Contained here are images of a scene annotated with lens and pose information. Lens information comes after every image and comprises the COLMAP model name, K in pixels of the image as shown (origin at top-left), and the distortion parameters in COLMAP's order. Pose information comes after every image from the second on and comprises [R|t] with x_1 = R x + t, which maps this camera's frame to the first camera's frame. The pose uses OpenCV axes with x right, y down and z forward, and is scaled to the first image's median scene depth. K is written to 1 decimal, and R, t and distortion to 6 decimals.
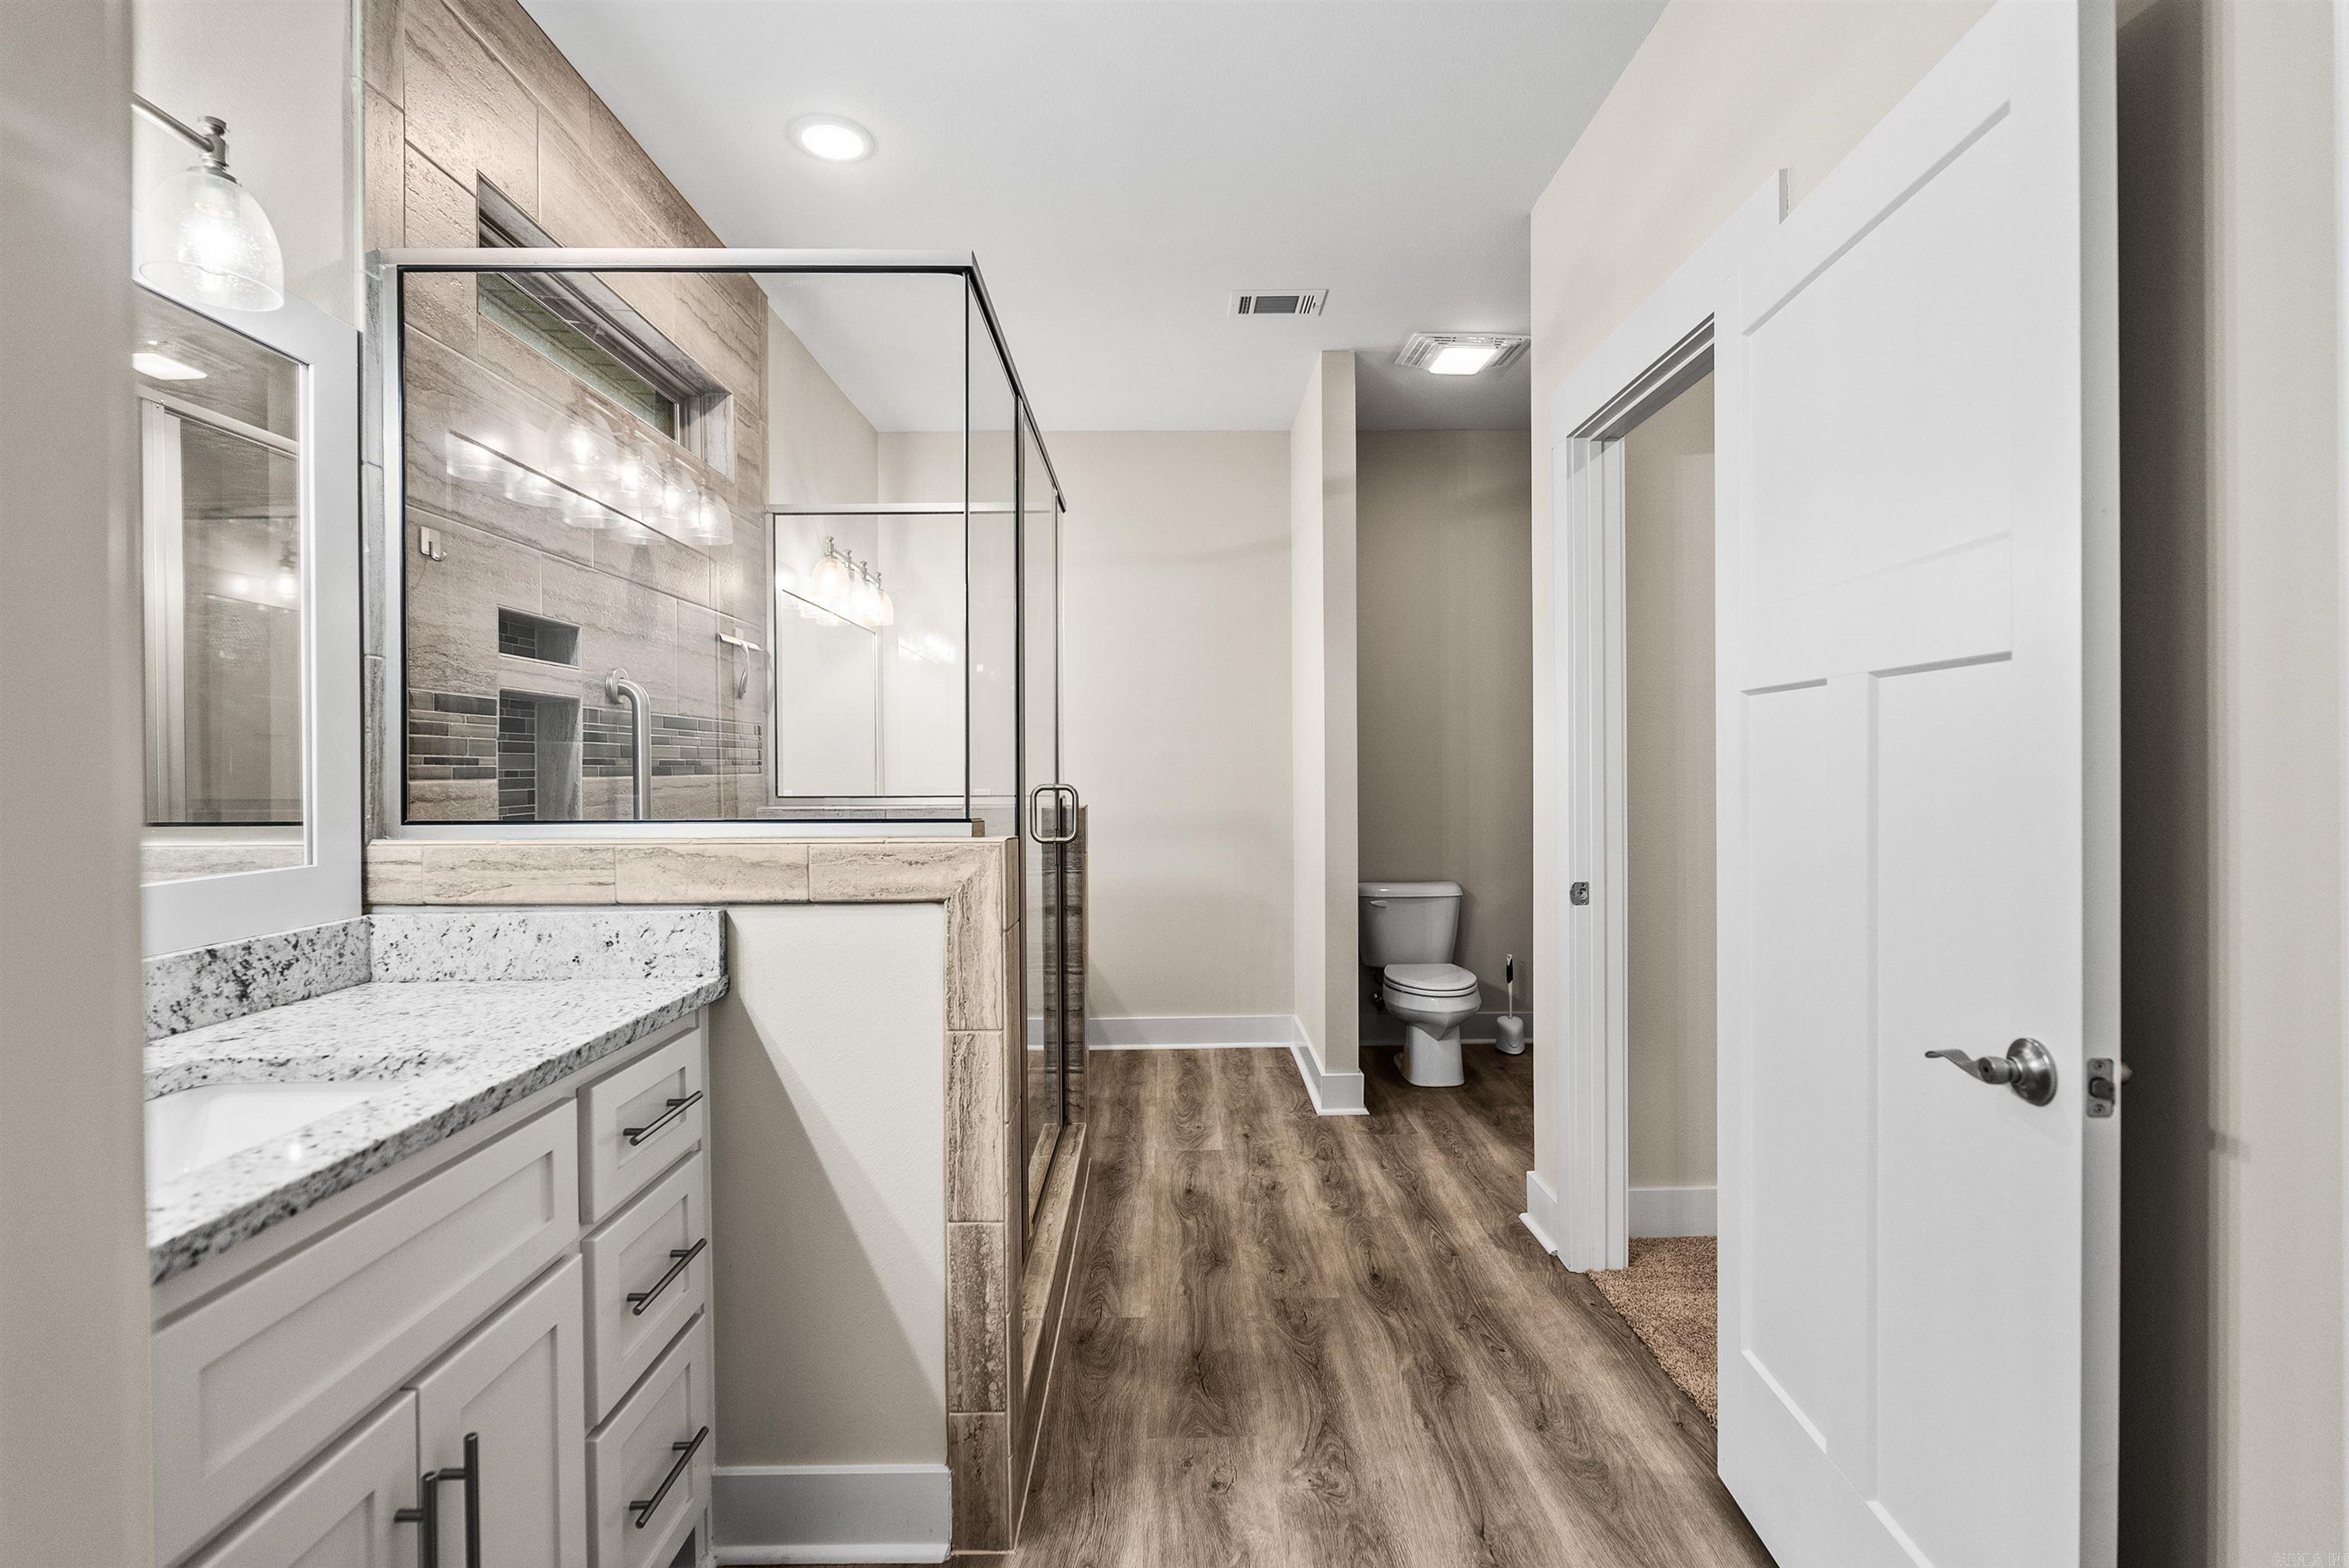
lens RADIAL K [[1065.2, 0, 1174.0], [0, 1065.2, 778.2], [0, 0, 1]] dist [0.002502, 0.000436]
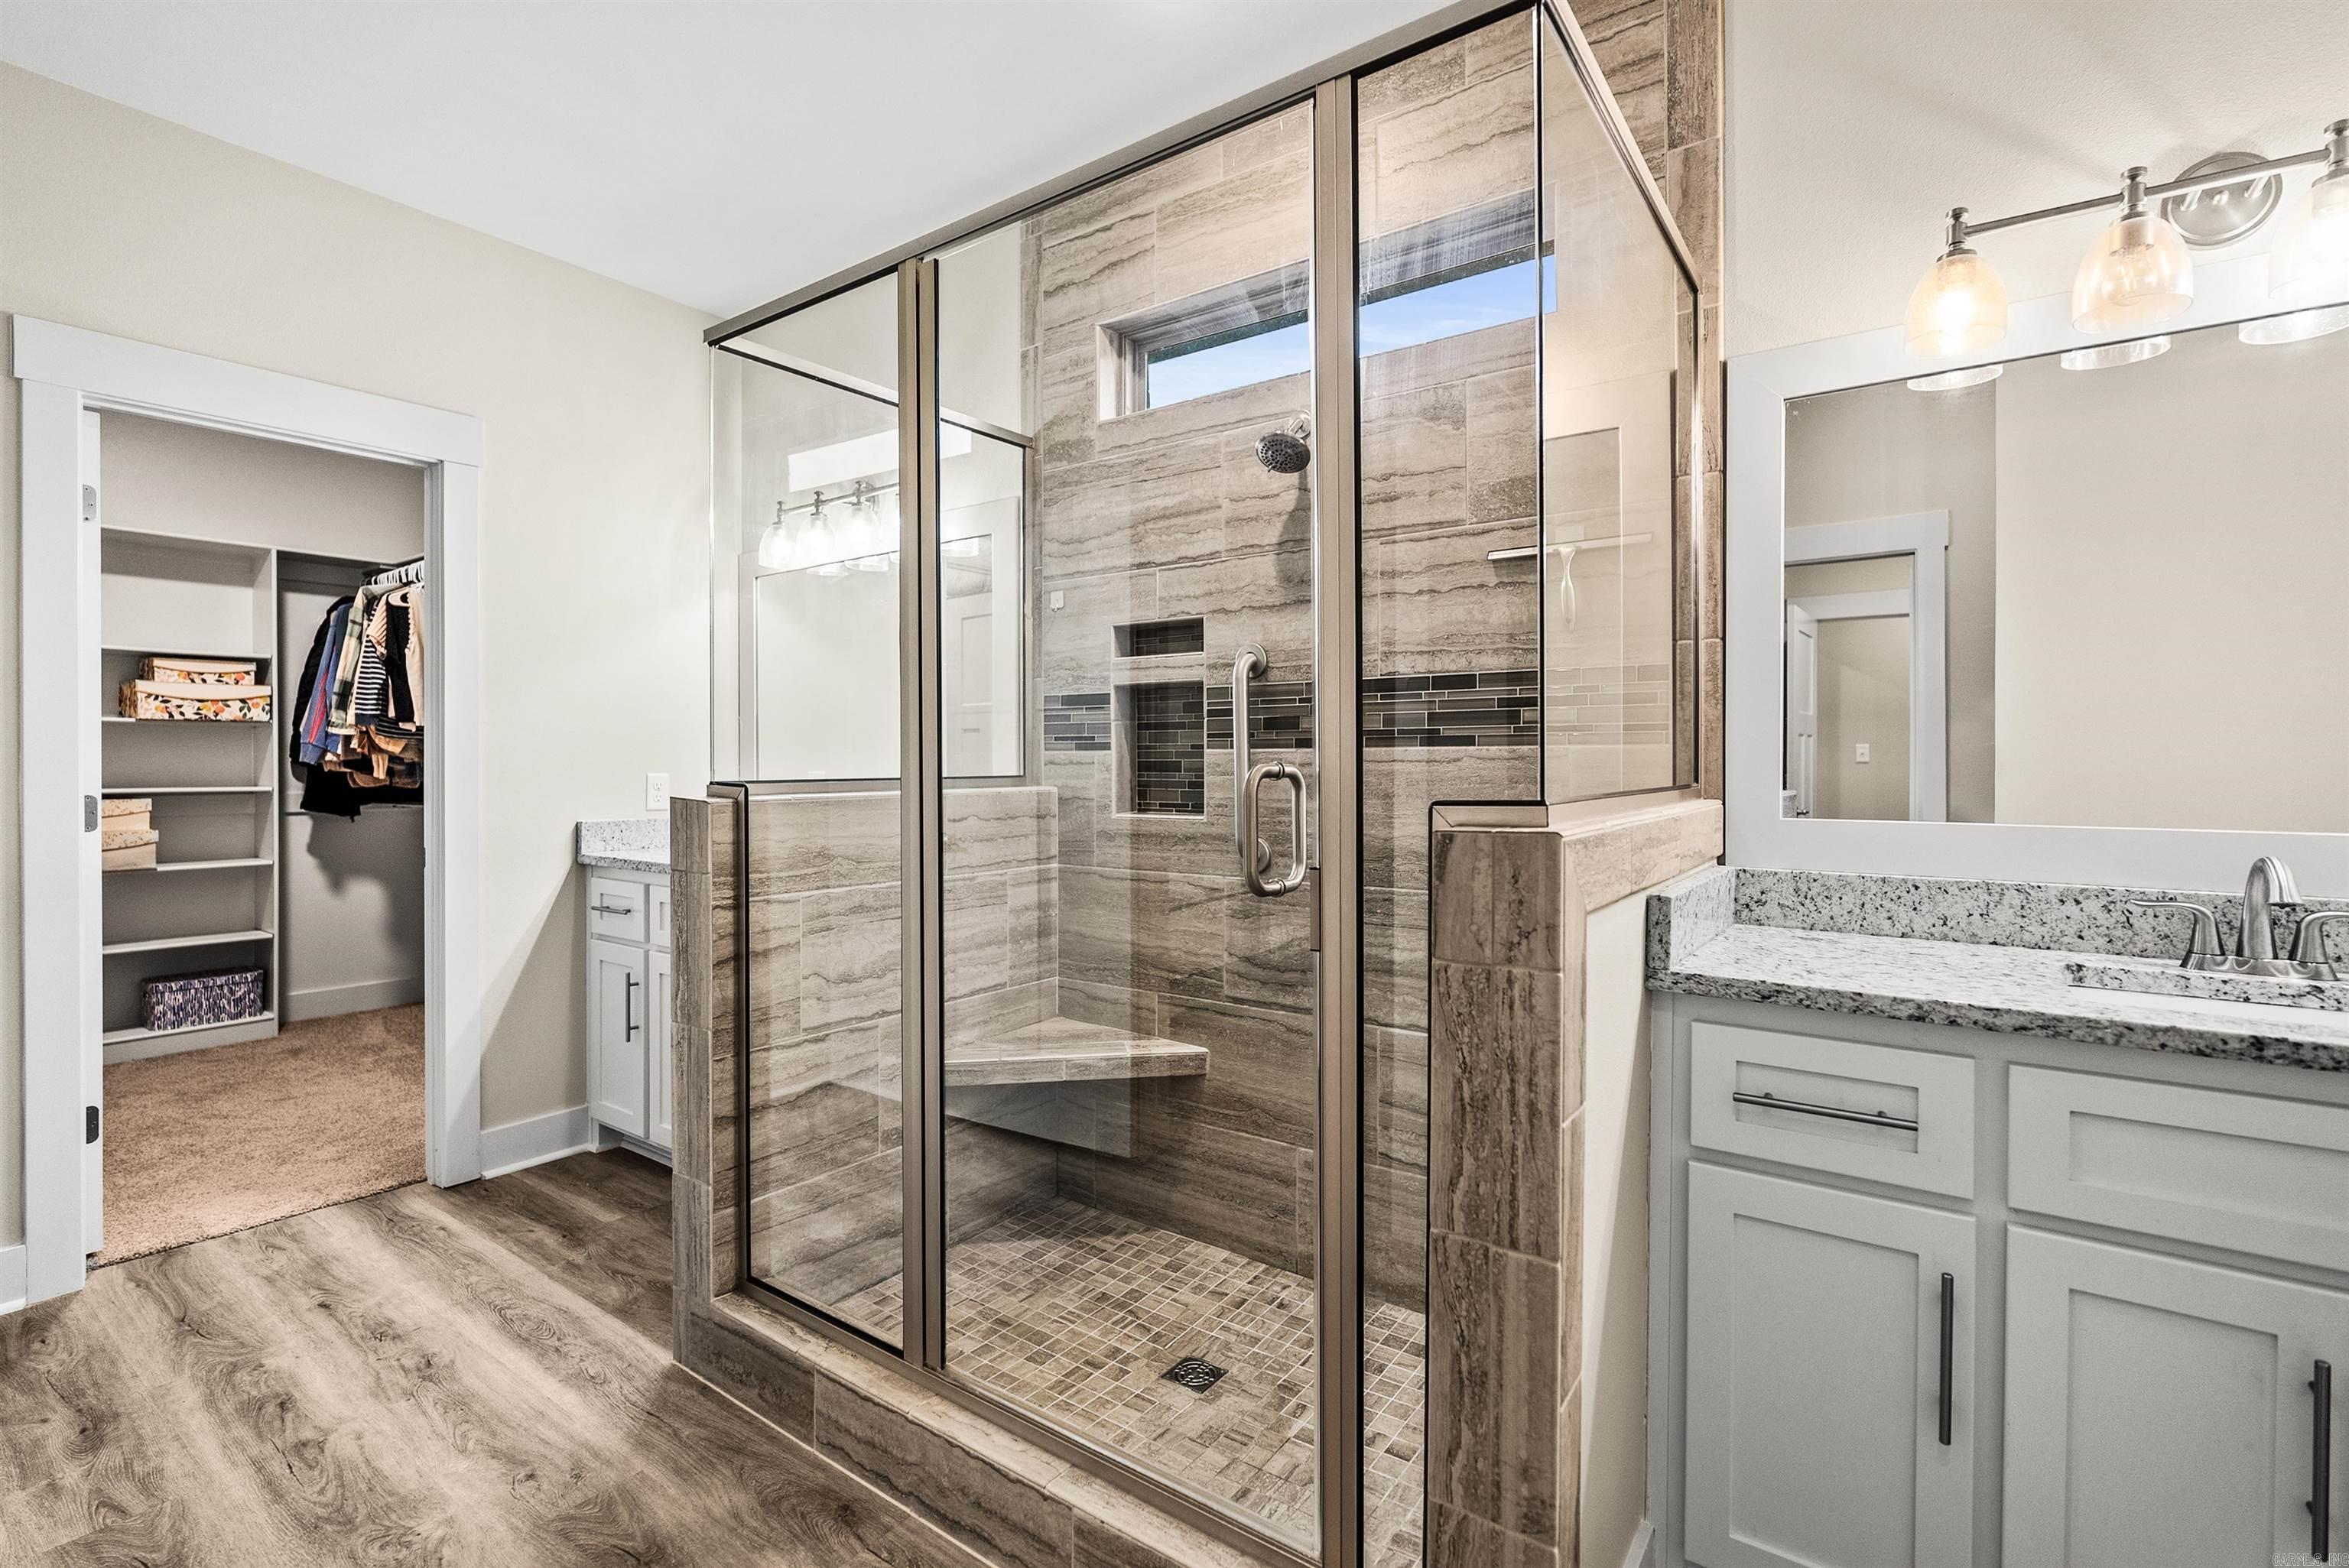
lens RADIAL K [[1065.2, 0, 1175.4], [0, 1065.2, 769.3], [0, 0, 1]] dist [0.002502, 0.000436]
pose [[-0.590129, 0.023127, -0.806977, 0.429696], [0.006585, 0.999694, 0.023835, -0.008239], [0.807282, 0.008752, -0.590101, 1.890303]]
